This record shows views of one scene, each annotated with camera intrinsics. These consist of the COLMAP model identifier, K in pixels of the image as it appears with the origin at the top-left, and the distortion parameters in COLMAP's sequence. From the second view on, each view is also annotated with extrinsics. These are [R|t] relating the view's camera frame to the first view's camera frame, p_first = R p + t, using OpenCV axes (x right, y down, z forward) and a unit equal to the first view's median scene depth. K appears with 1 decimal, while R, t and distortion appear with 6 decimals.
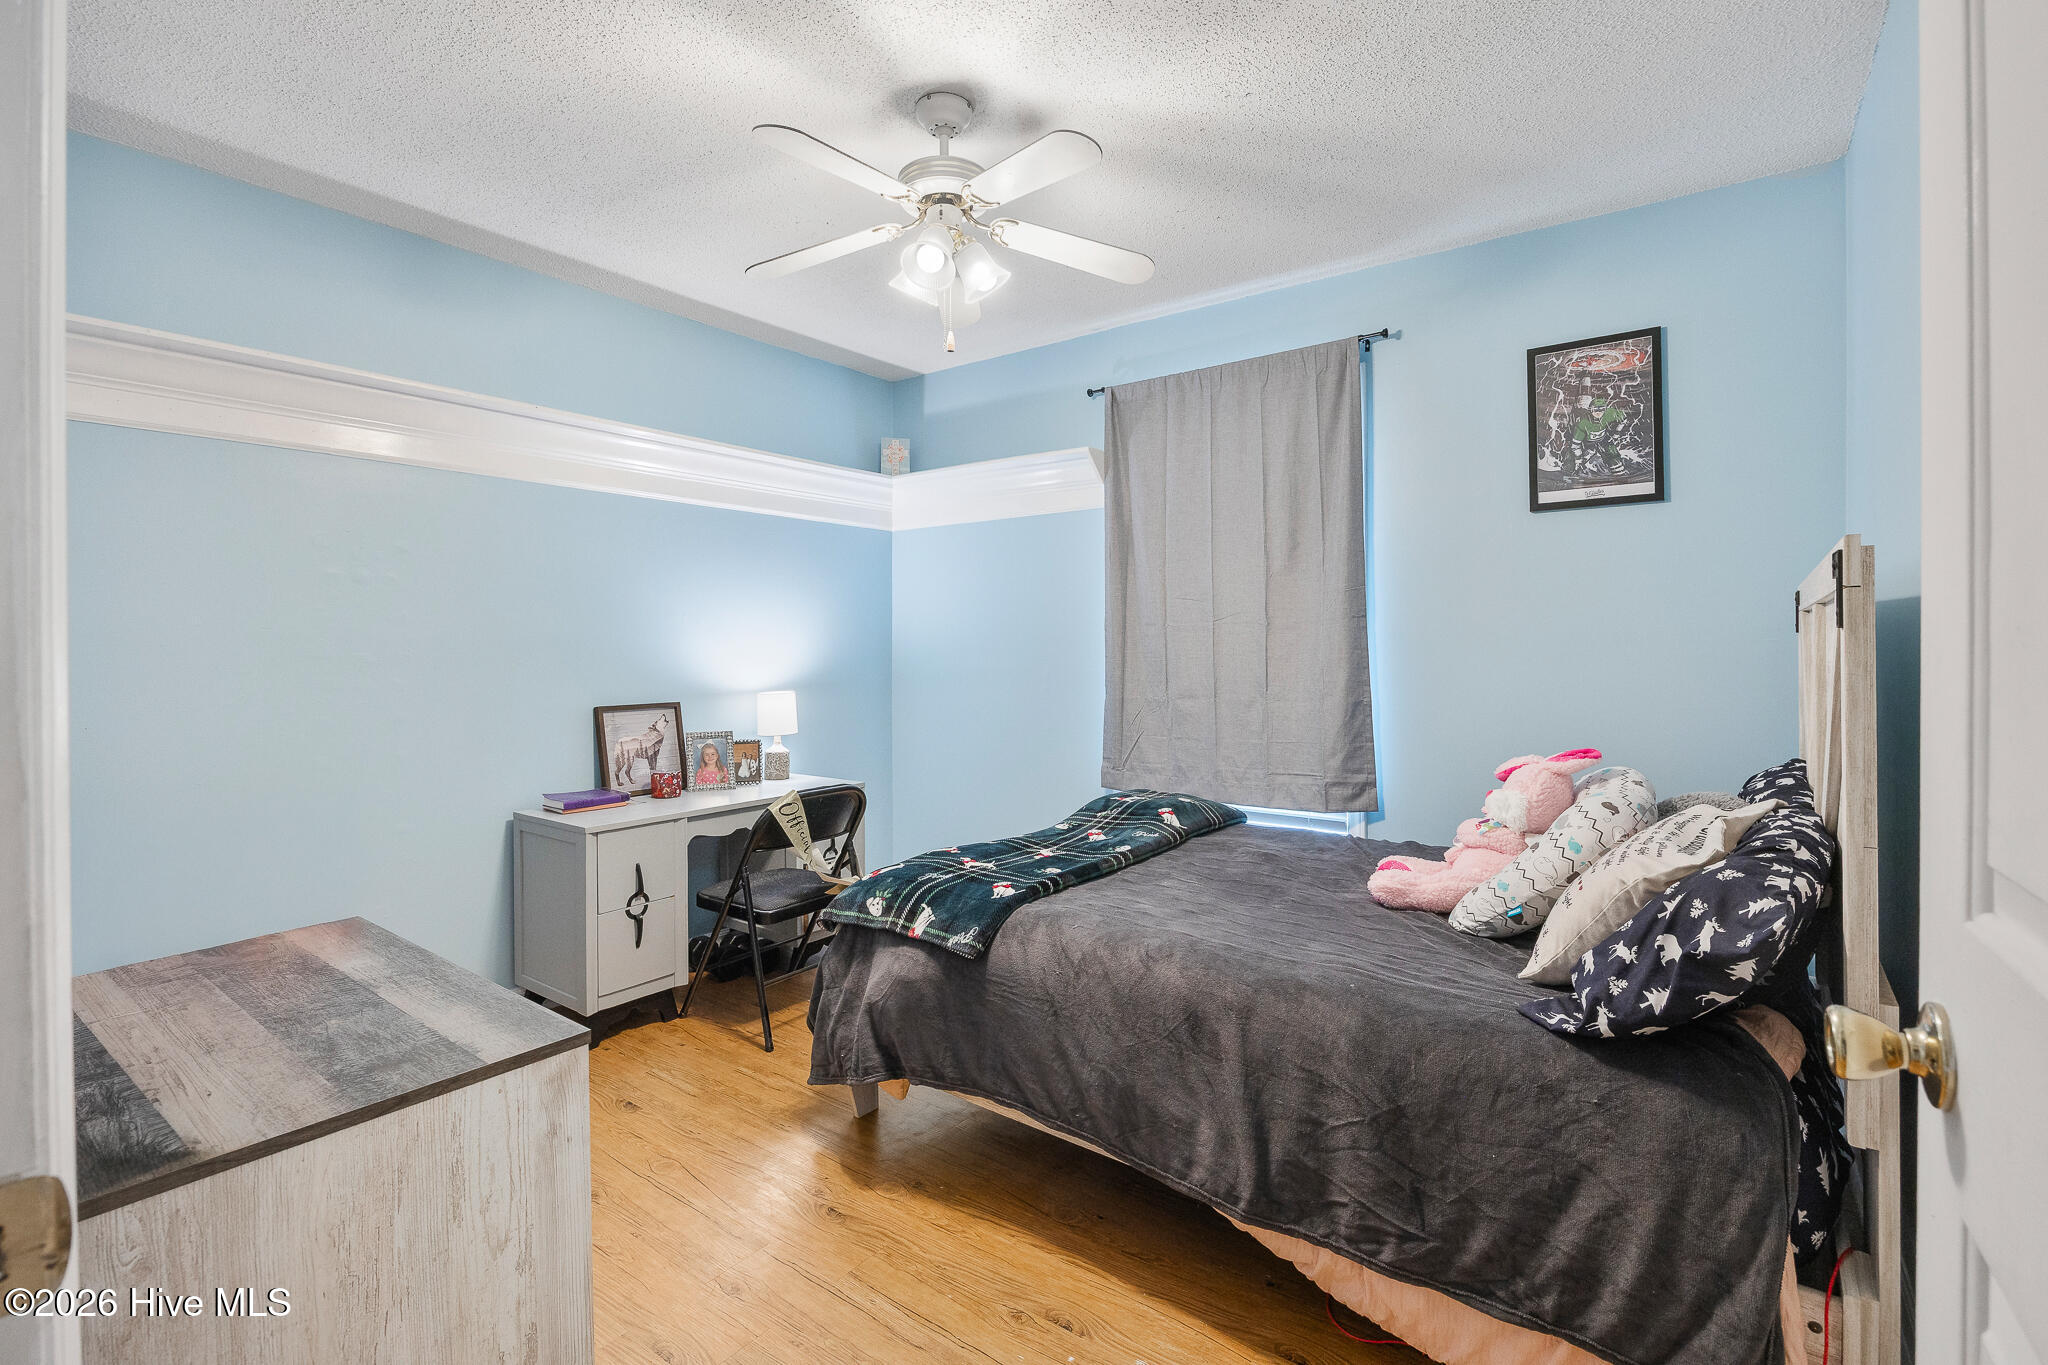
lens RADIAL K [[940.5, 0, 1025.9], [0, 940.5, 662.1], [0, 0, 1]] dist [-0.005820, -0.000217]
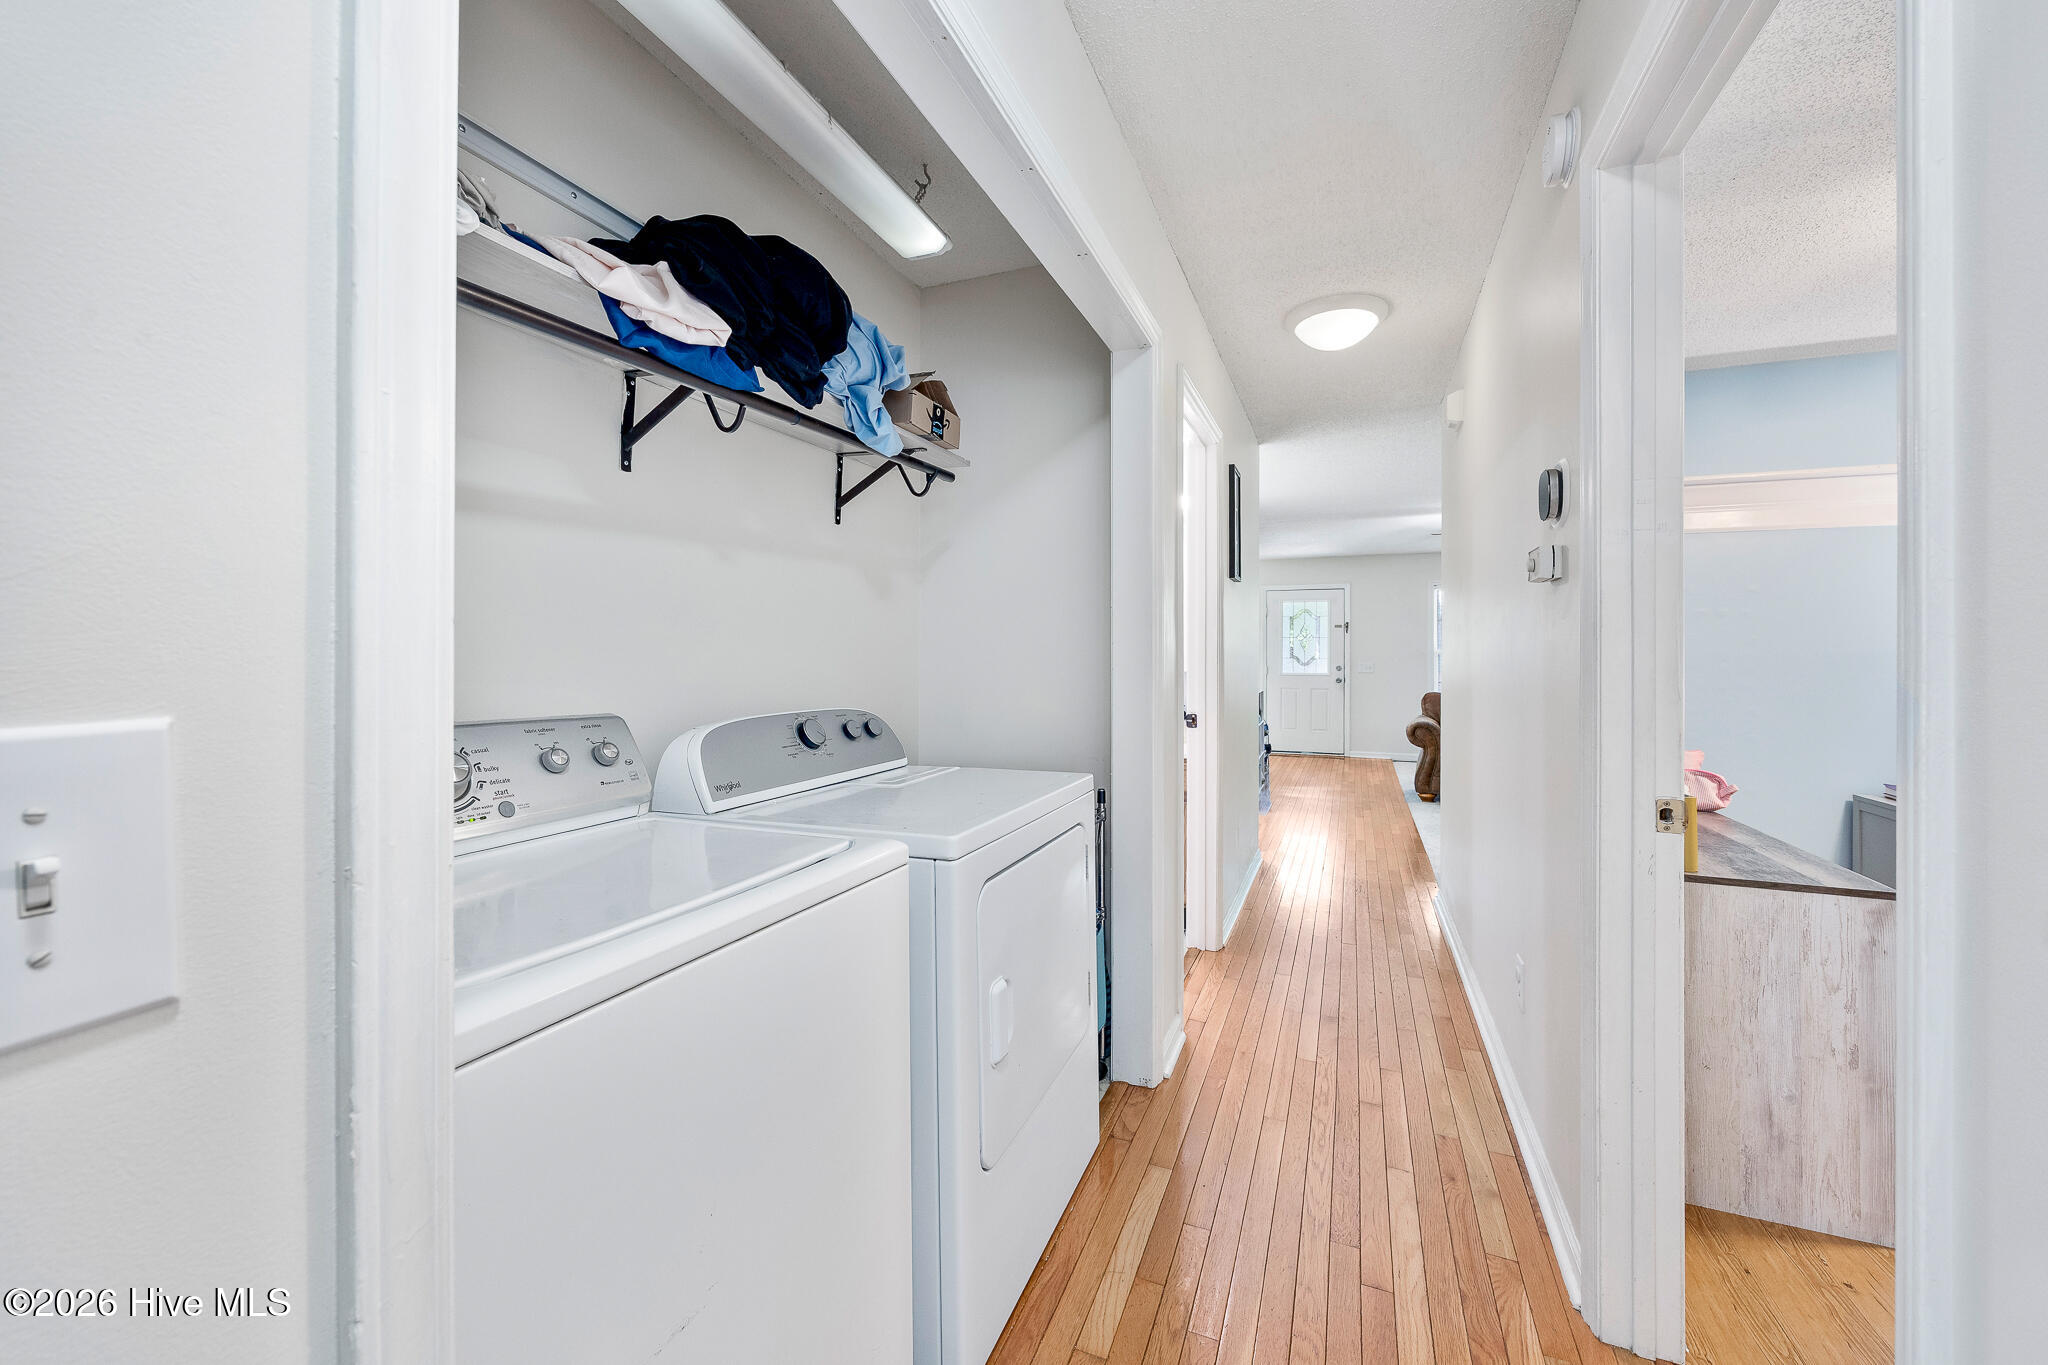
lens RADIAL K [[804.9, 0, 1022.7], [0, 804.9, 669.6], [0, 0, 1]] dist [-0.000075, 0.000014]
pose [[0.262078, 0.006255, -0.965026, 0.525377], [-0.014872, 0.999886, 0.002442, 0.022148], [0.964932, 0.013712, 0.262142, -0.929018]]
